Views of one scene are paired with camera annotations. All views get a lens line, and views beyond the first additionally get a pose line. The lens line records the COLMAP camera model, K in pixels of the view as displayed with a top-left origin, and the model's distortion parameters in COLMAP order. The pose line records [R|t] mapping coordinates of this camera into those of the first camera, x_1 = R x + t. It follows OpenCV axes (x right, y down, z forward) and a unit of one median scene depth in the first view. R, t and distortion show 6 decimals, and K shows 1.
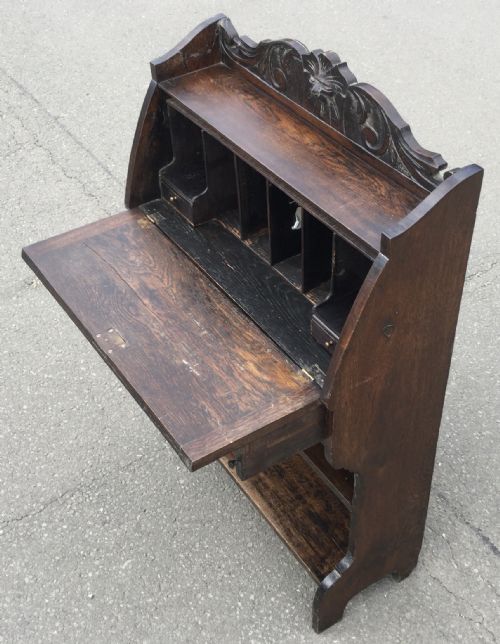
lens RADIAL K [[871.4, 0, 306.5], [0, 871.4, 331.4], [0, 0, 1]] dist [0.086517, 0.000000]
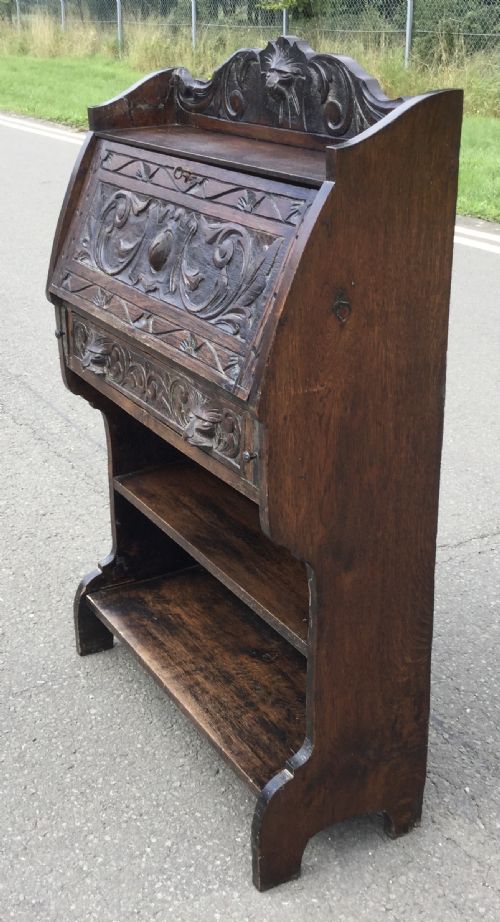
lens RADIAL K [[1147.0, 0, 265.5], [0, 1147.0, 472.2], [0, 0, 1]] dist [0.098194, 0.000000]
pose [[0.994827, 0.021814, -0.099214, 0.096145], [-0.053809, 0.941559, -0.332521, 0.340565], [0.086162, 0.336140, 0.937863, 0.093705]]
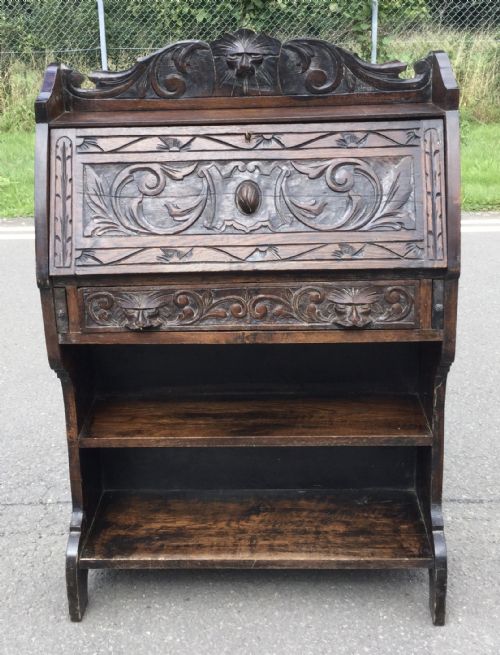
lens RADIAL K [[913.7, 0, 251.8], [0, 913.7, 298.2], [0, 0, 1]] dist [0.058648, 0.000000]
pose [[0.603772, -0.268701, 0.750506, -0.726270], [0.554106, 0.818303, -0.152797, 0.107657], [-0.573084, 0.508115, 0.642957, 0.344494]]
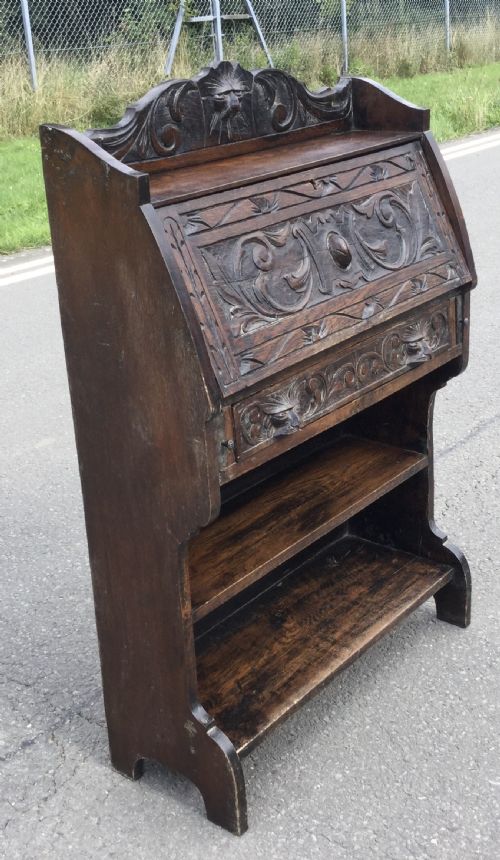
lens RADIAL K [[1069.0, 0, 281.5], [0, 1069.0, 421.1], [0, 0, 1]] dist [0.080175, 0.000000]
pose [[-0.294592, -0.349573, 0.889390, -0.883104], [0.666326, 0.591988, 0.453387, -0.444128], [-0.685000, 0.726188, 0.058535, 0.923294]]
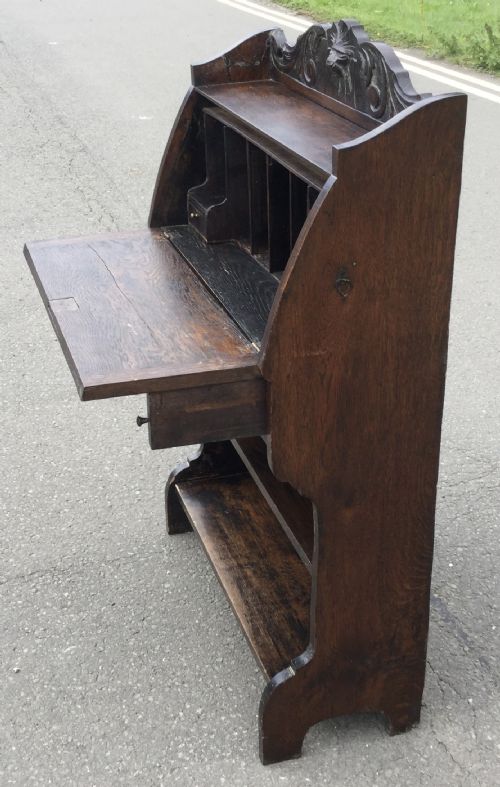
lens RADIAL K [[1082.1, 0, 272.4], [0, 1082.1, 403.6], [0, 0, 1]] dist [0.100910, 0.000000]
pose [[0.954502, 0.119876, -0.273051, 0.243529], [-0.188846, 0.951629, -0.242362, 0.277278], [0.230790, 0.282899, 0.930969, 0.034065]]
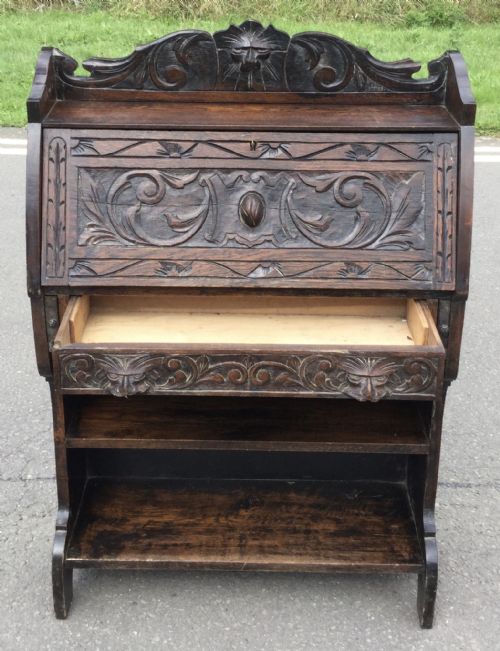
lens RADIAL K [[955.6, 0, 260.7], [0, 955.6, 266.5], [0, 0, 1]] dist [0.049242, 0.000000]
pose [[0.580590, -0.320643, 0.748400, -0.712014], [0.535071, 0.843087, -0.053884, -0.007354], [-0.613689, 0.431732, 0.661055, 0.301814]]
